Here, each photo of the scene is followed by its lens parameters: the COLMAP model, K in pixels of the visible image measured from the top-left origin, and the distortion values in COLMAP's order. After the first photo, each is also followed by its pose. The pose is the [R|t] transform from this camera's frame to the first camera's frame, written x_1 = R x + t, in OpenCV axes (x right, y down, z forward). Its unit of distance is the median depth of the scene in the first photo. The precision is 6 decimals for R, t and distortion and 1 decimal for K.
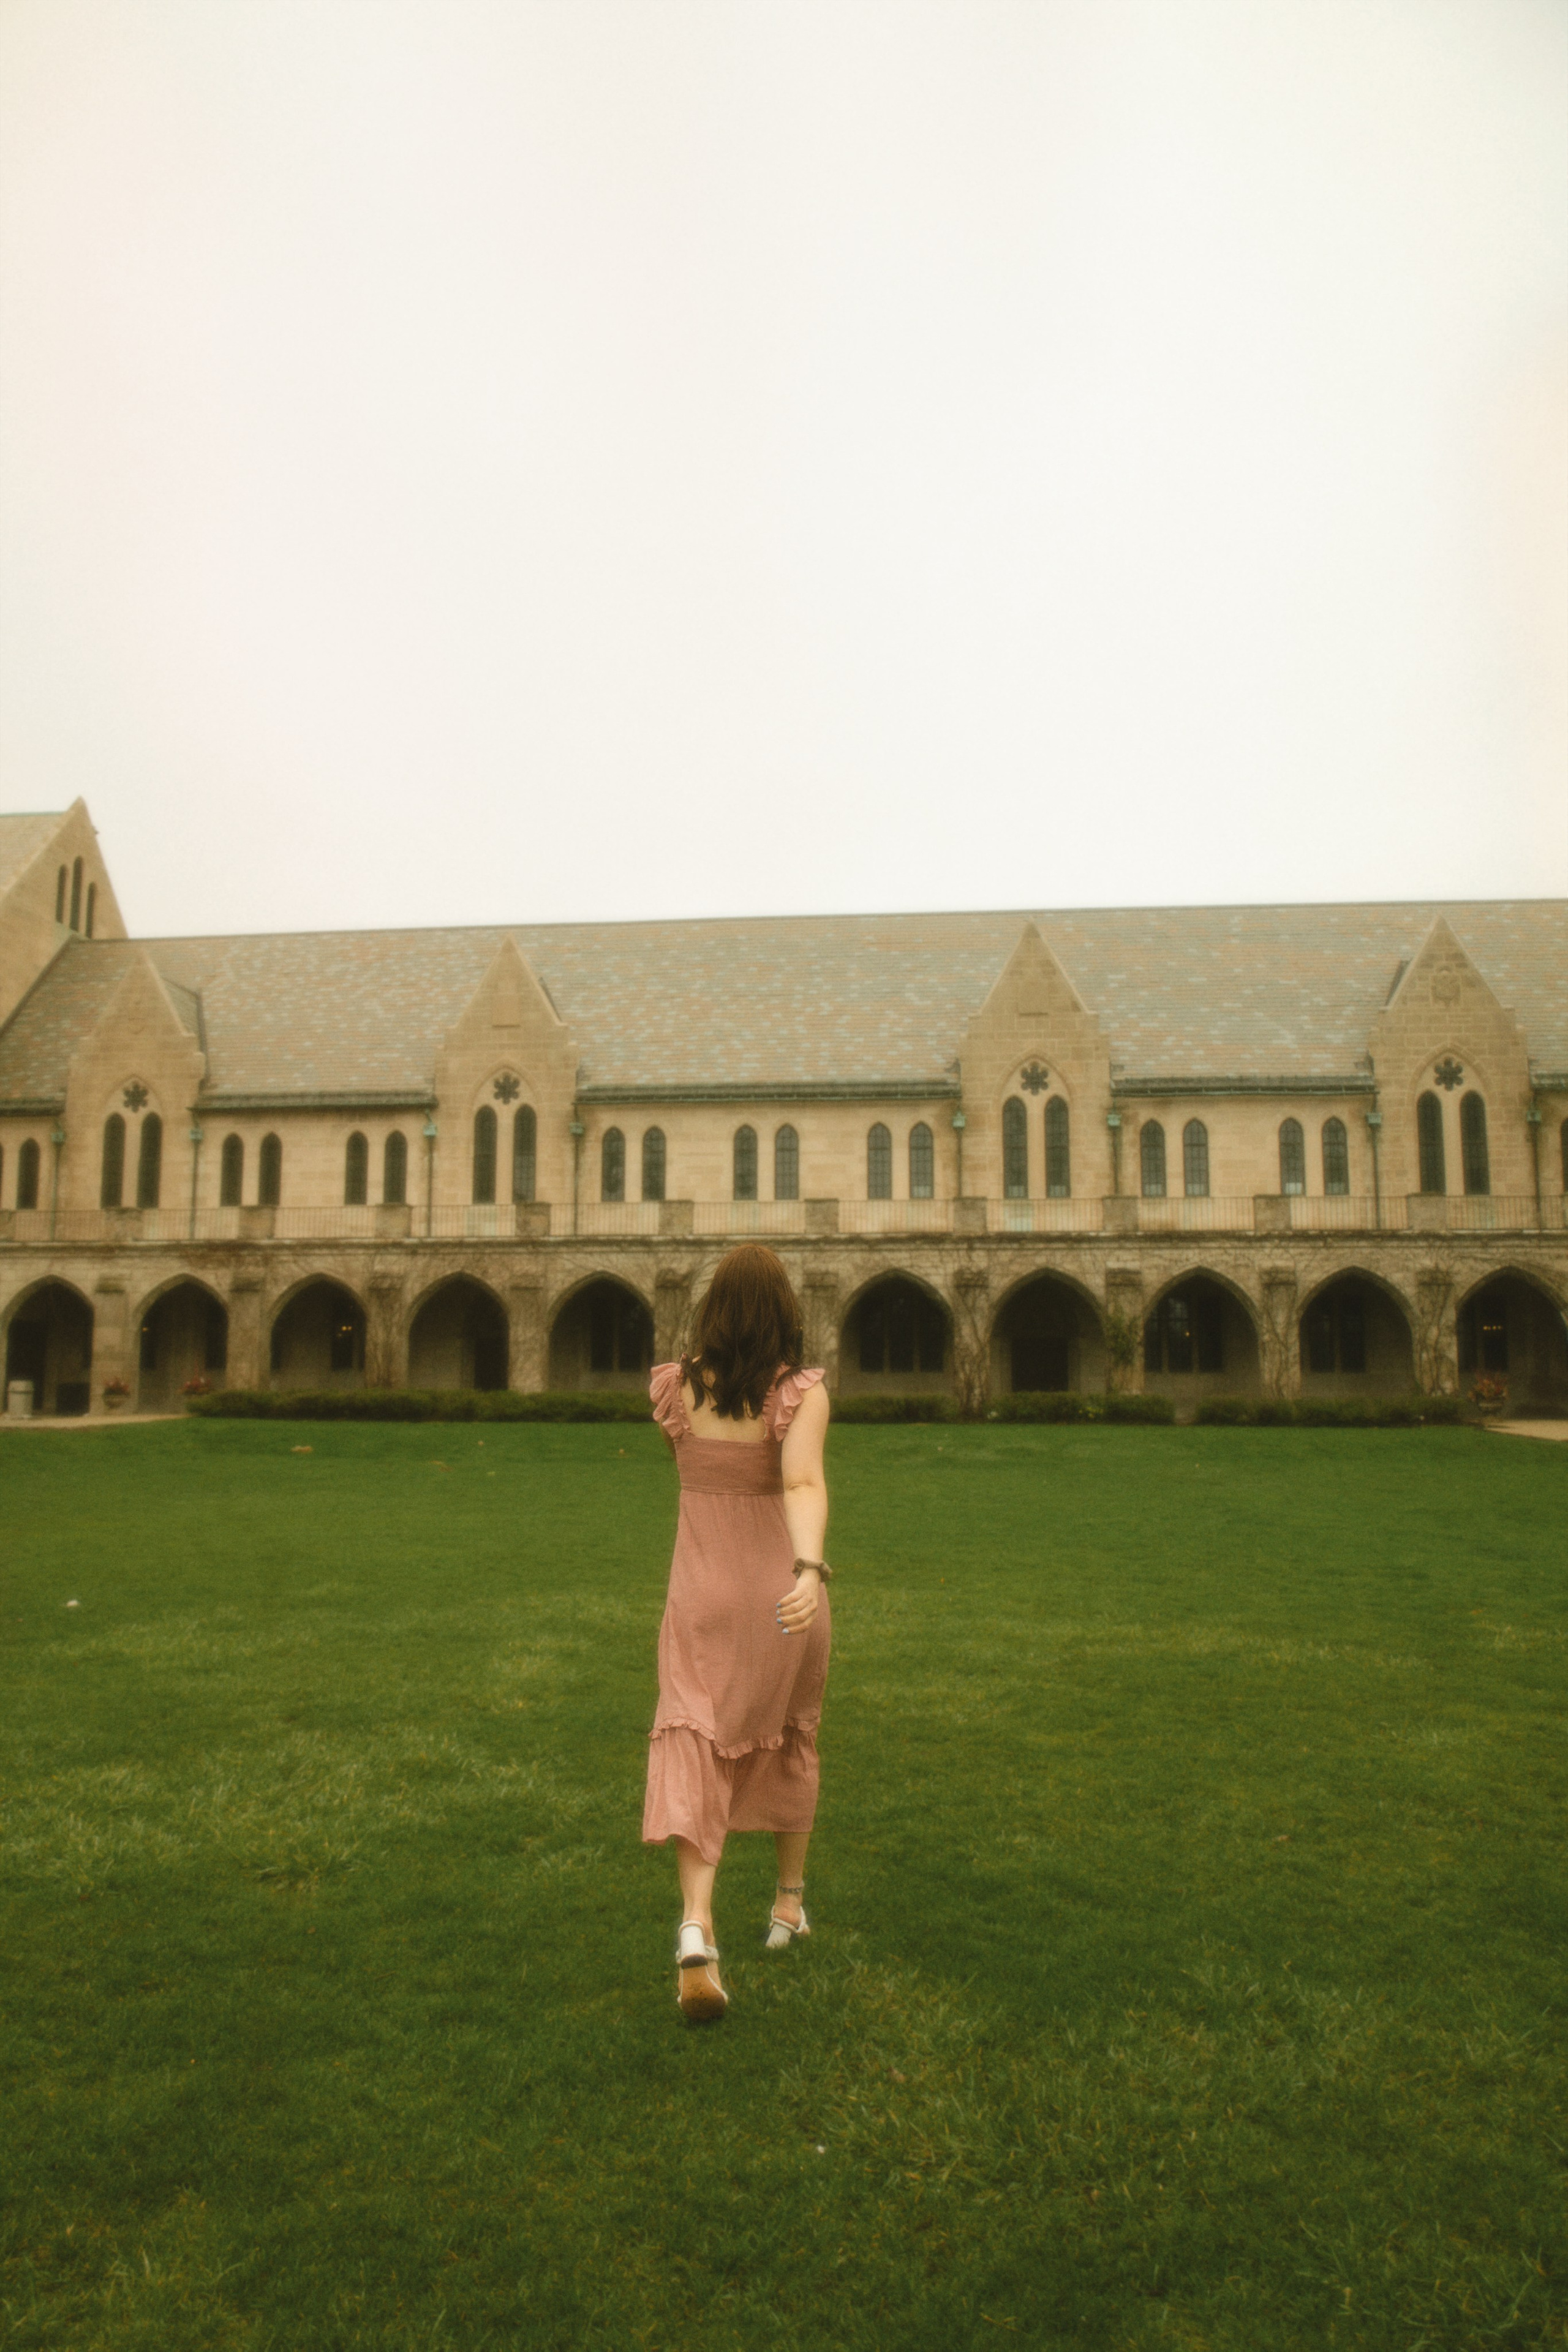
lens RADIAL K [[1687.6, 0, 784.0], [0, 1687.6, 1176.0], [0, 0, 1]] dist [-0.018675, 0.001296]
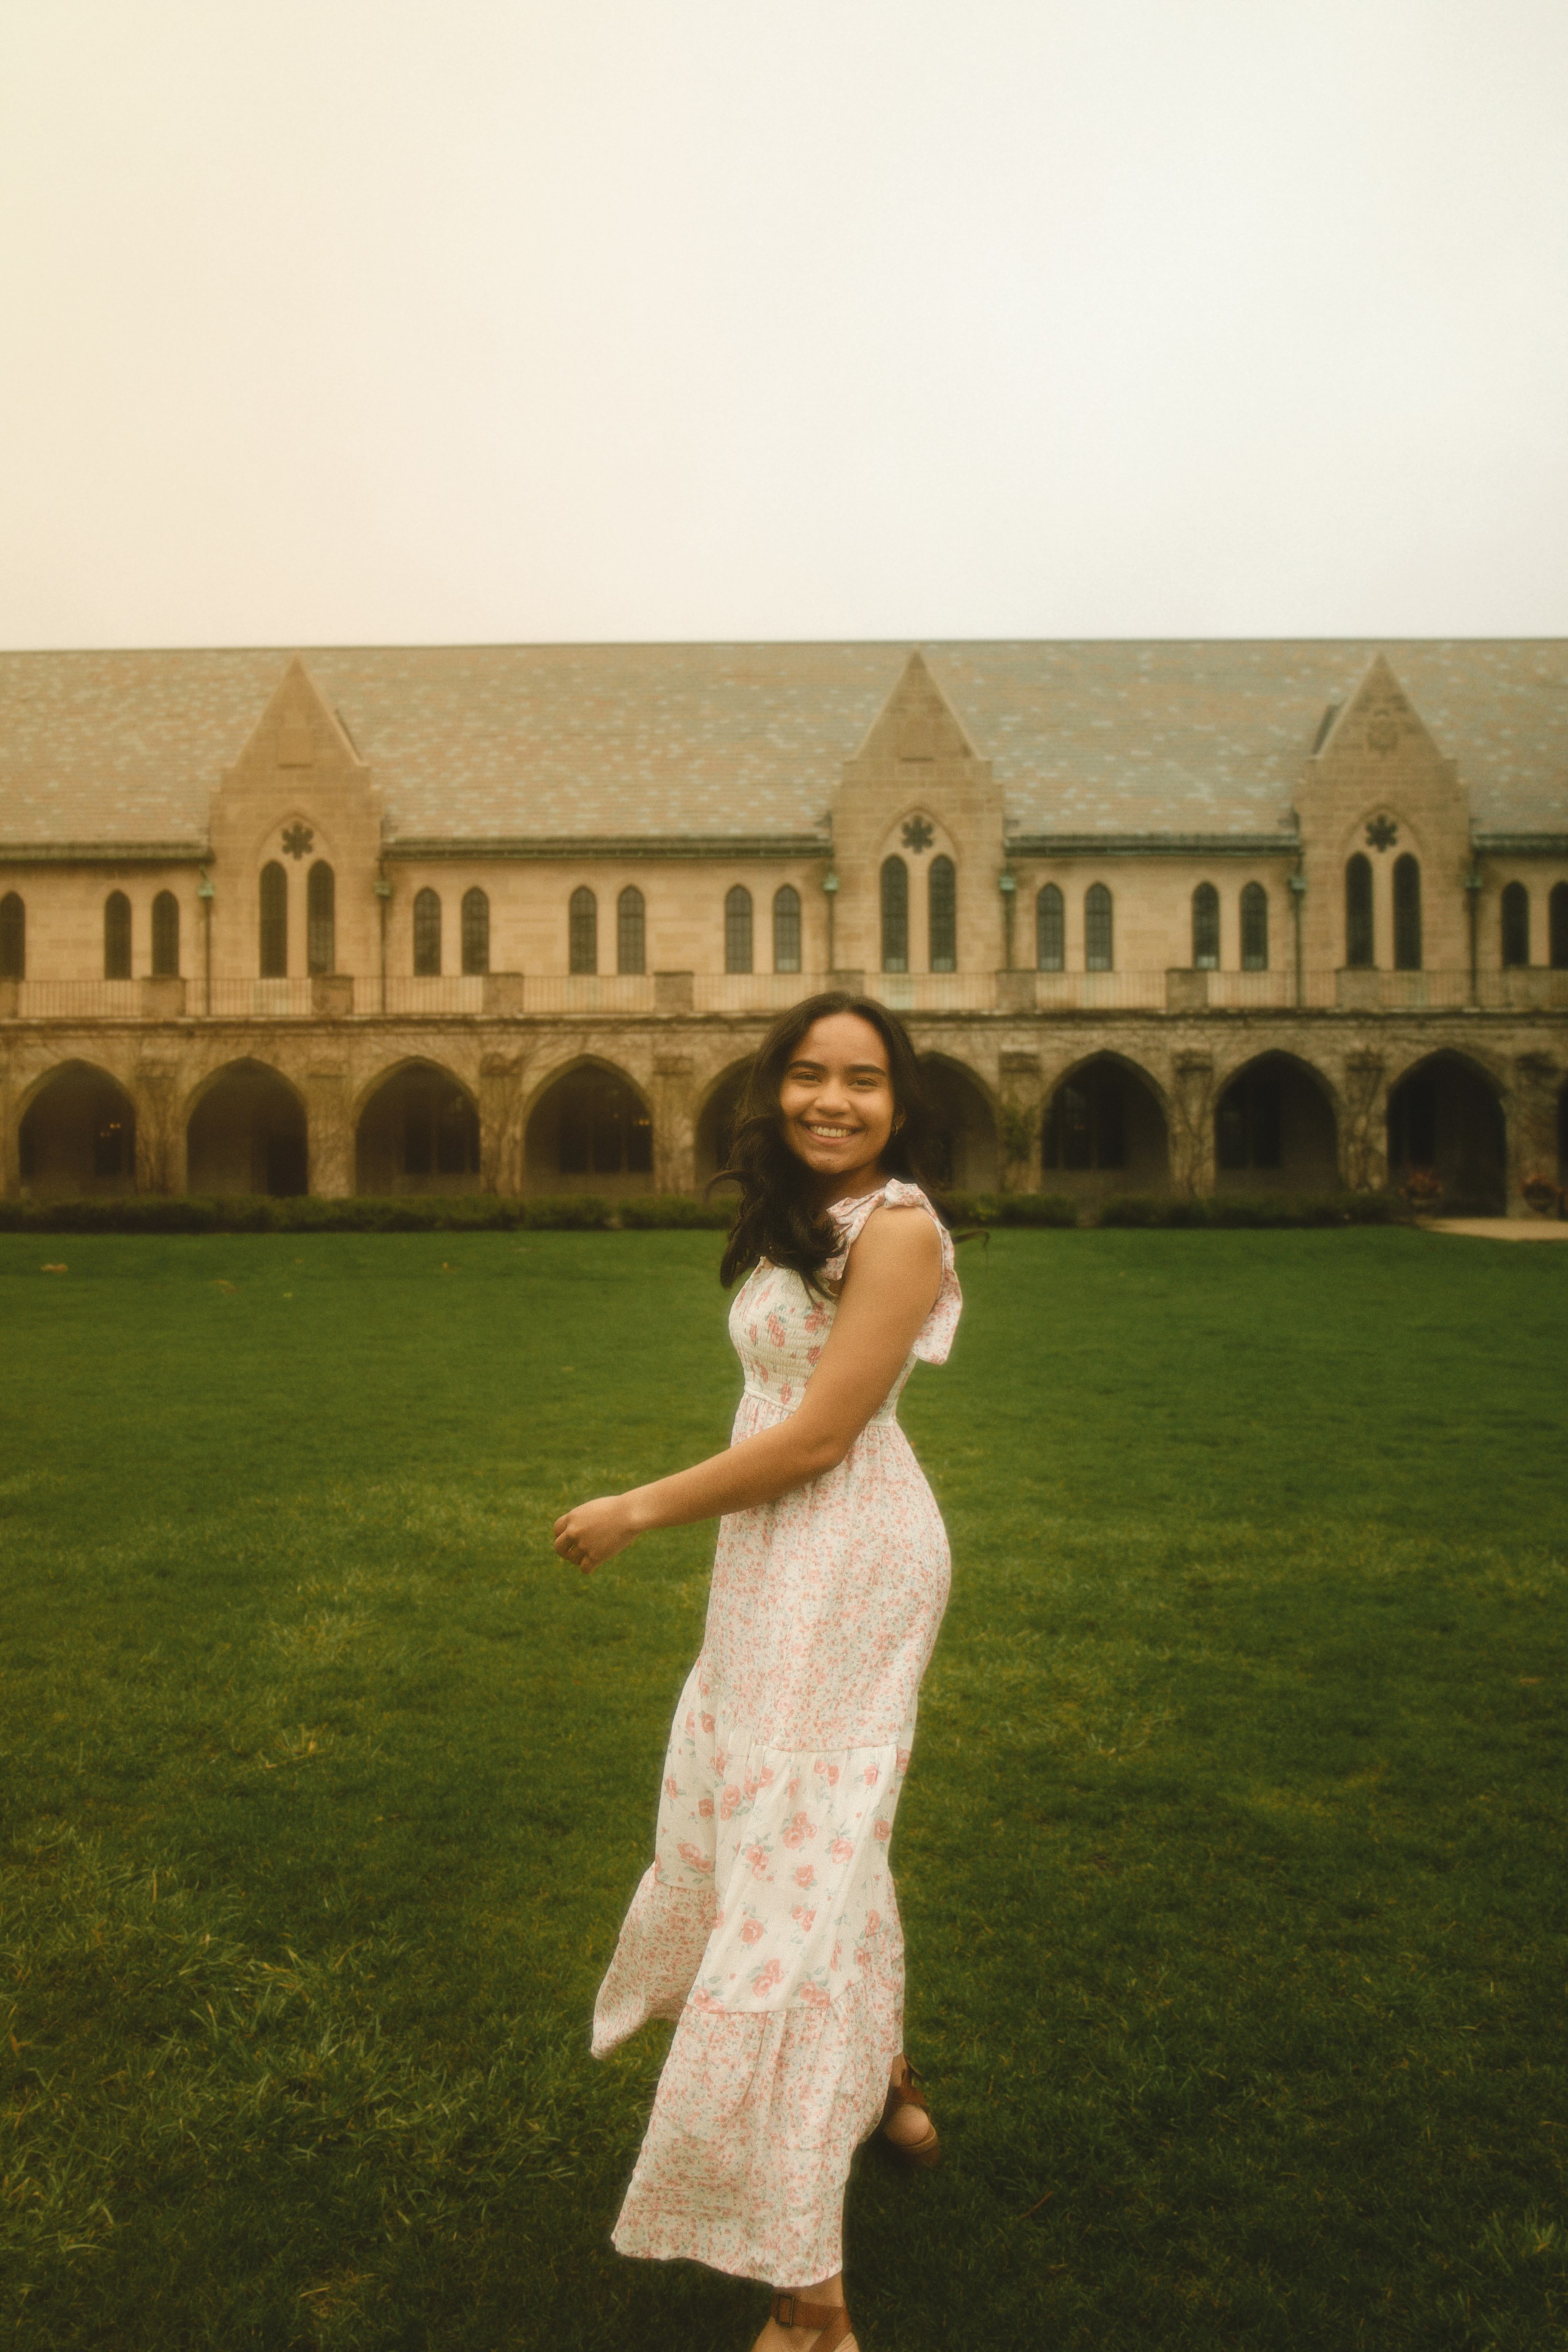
lens RADIAL K [[1715.7, 0, 784.0], [0, 1715.7, 1176.0], [0, 0, 1]] dist [-0.037053, 0.004472]
pose [[0.994286, -0.007807, 0.106464, -0.015682], [-0.004496, 0.993375, 0.114832, 0.016322], [-0.106655, -0.114654, 0.987663, 0.117230]]
